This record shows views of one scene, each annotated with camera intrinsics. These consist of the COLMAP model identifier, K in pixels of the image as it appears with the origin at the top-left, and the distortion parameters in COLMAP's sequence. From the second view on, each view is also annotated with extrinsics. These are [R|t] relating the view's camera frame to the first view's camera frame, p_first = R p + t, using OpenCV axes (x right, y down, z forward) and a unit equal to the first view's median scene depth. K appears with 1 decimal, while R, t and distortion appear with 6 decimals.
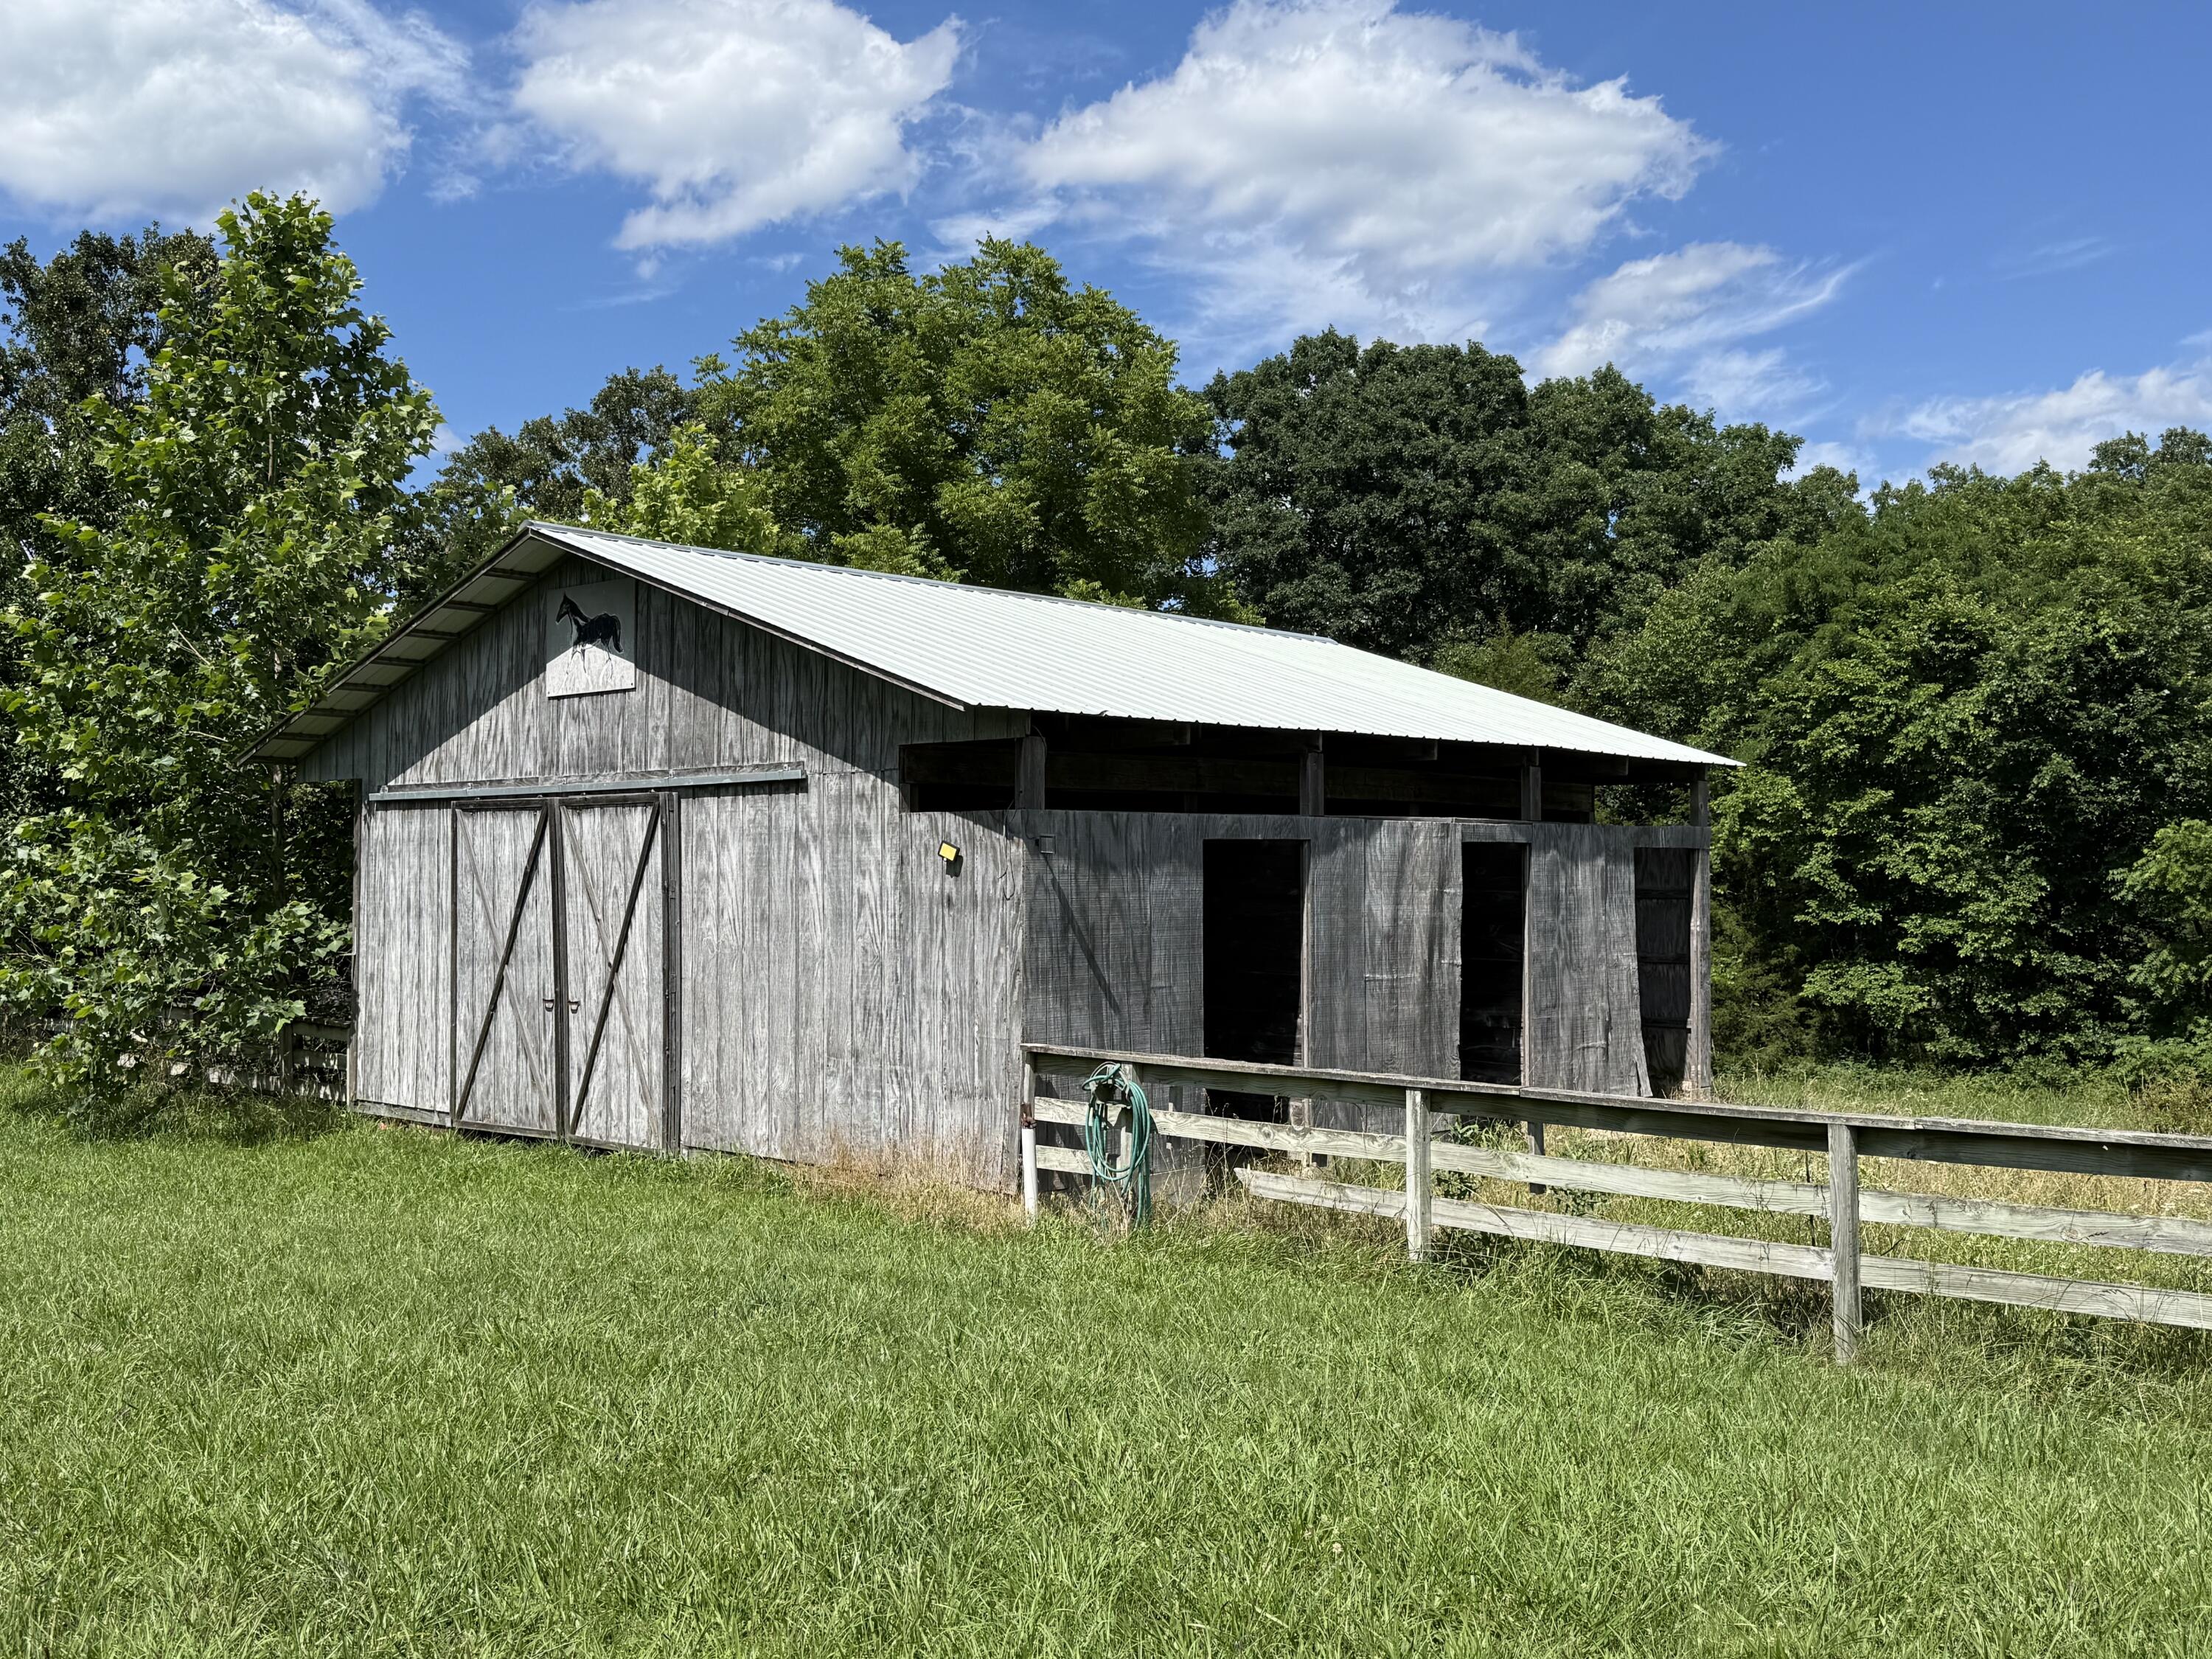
lens RADIAL K [[2129.8, 0, 1105.4], [0, 2129.8, 830.0], [0, 0, 1]] dist [0.112965, 0.000000]
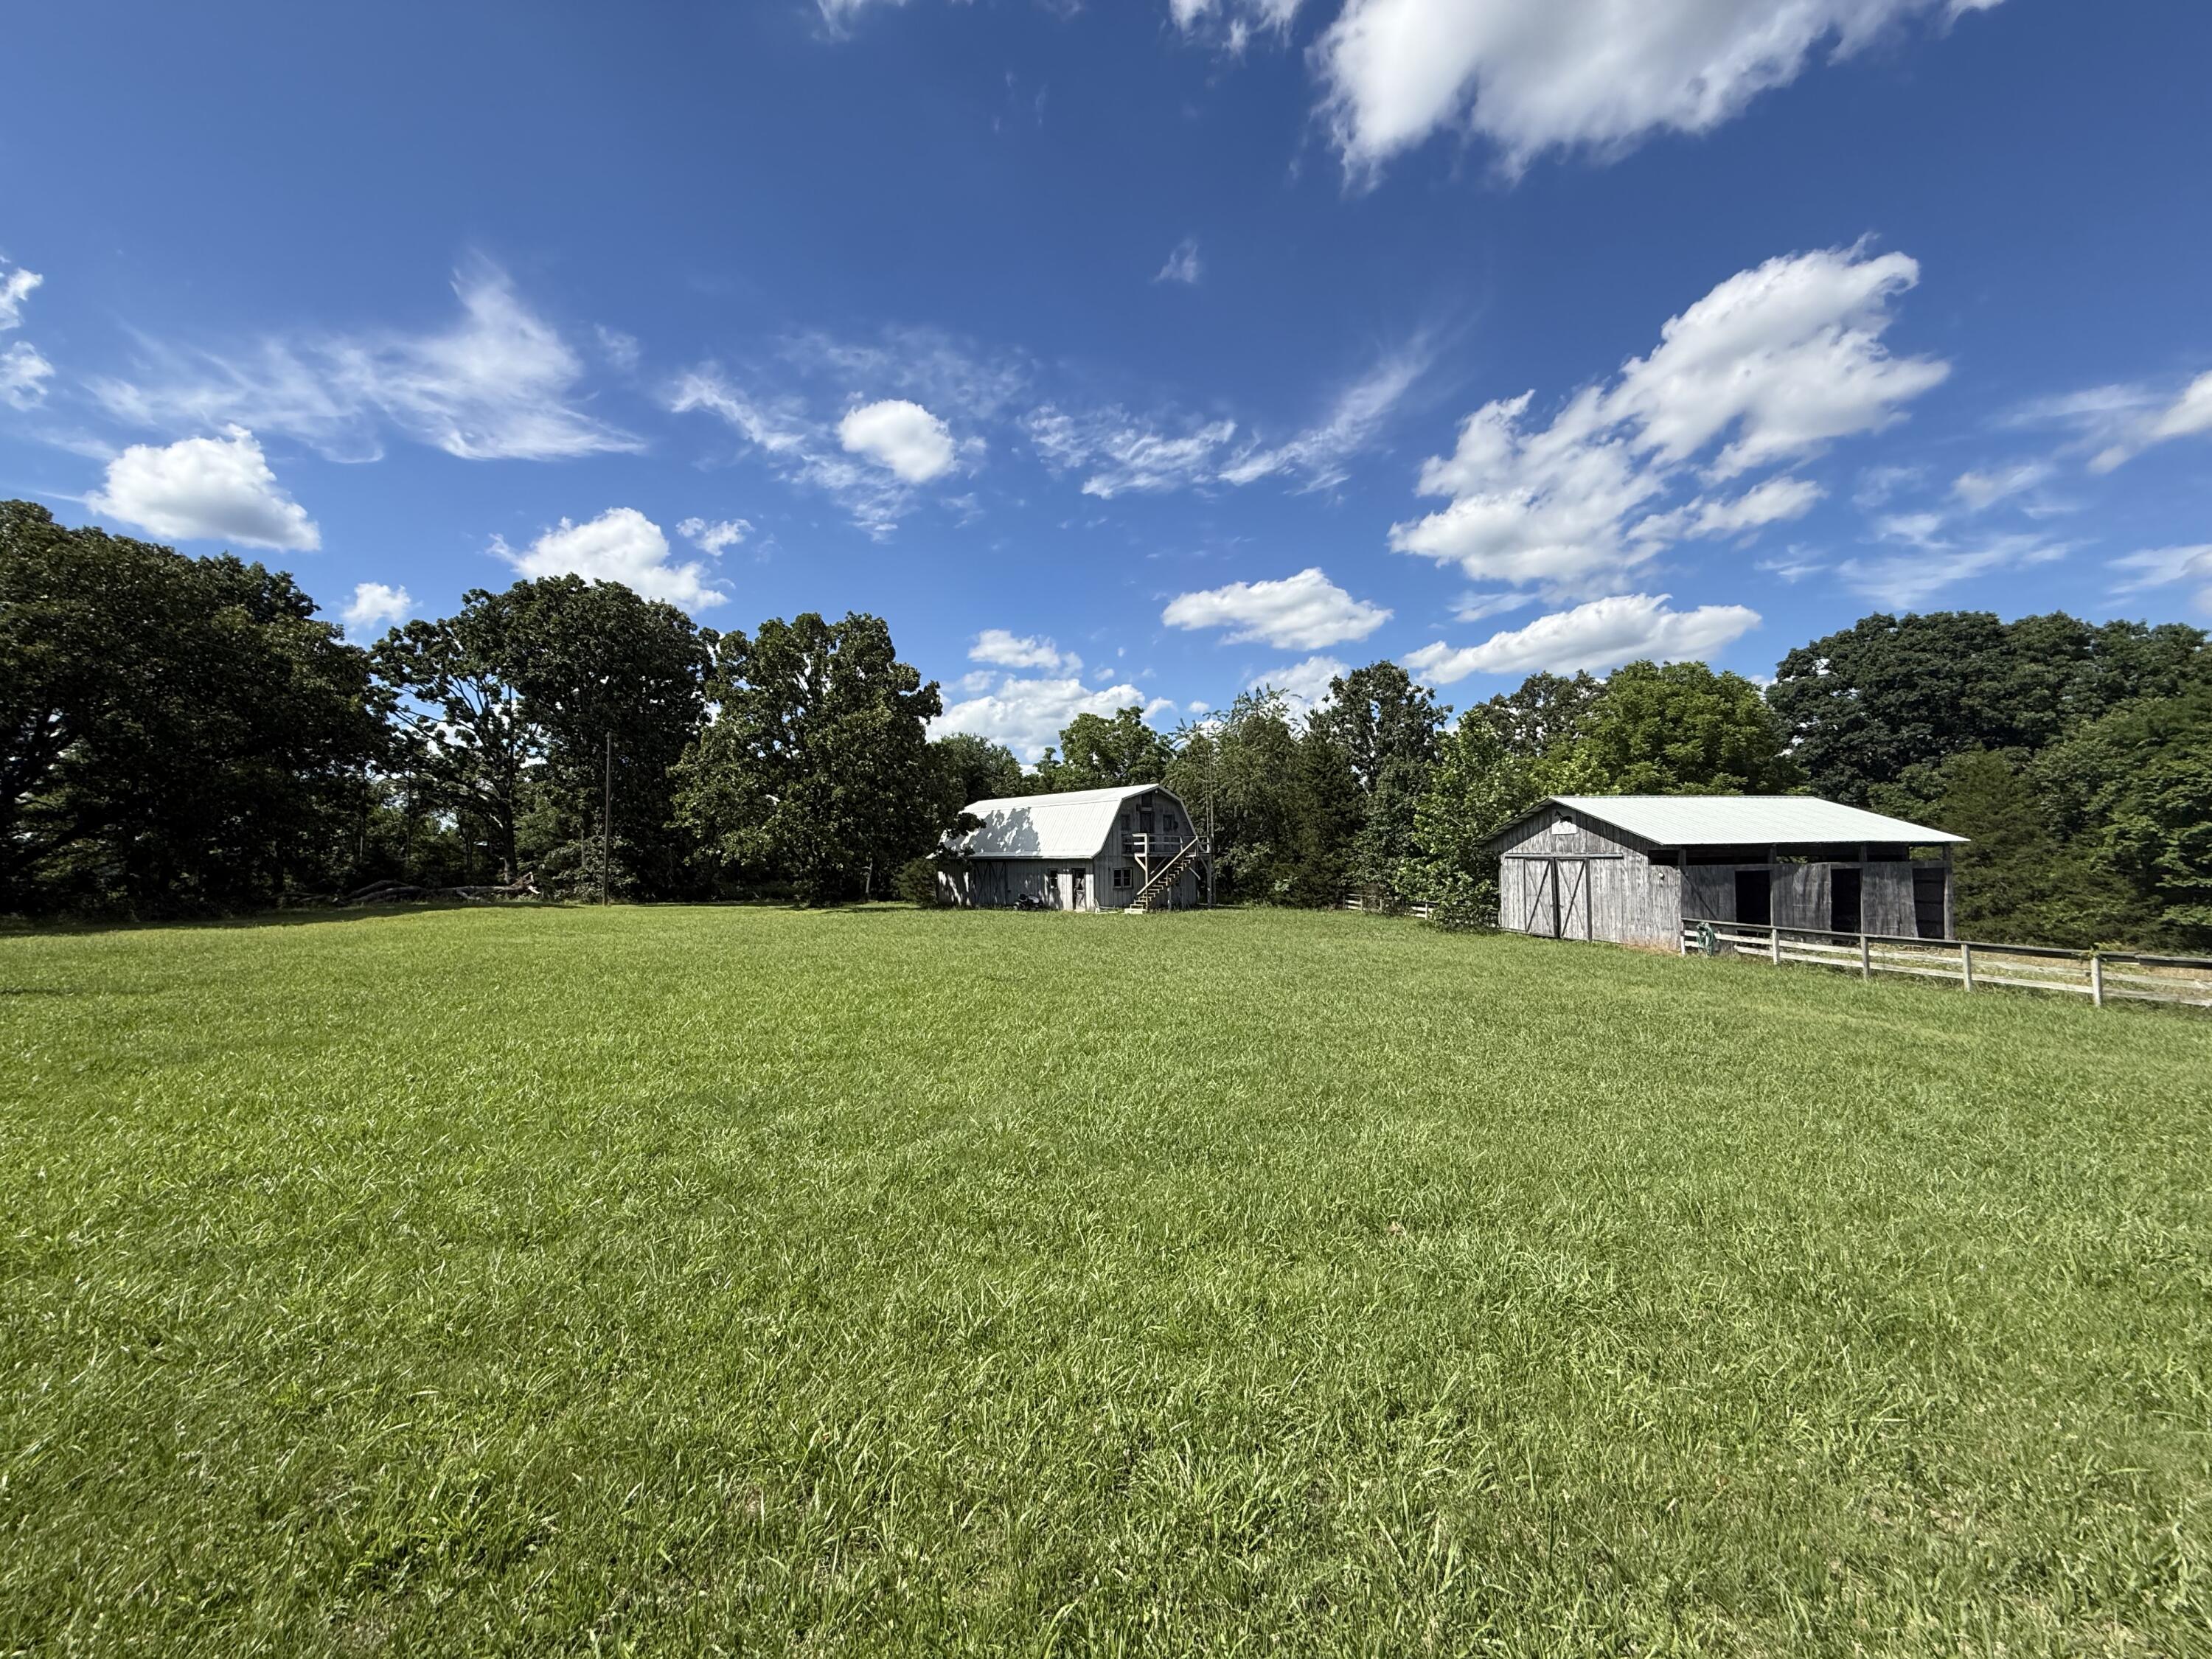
lens RADIAL K [[884.5, 0, 1099.4], [0, 884.5, 830.3], [0, 0, 1]] dist [0.001648, 0.000511]
pose [[0.788938, -0.023588, -0.614019, 0.100505], [0.021721, 0.999709, -0.010496, -0.064579], [0.614088, -0.005056, 0.789221, -0.858918]]
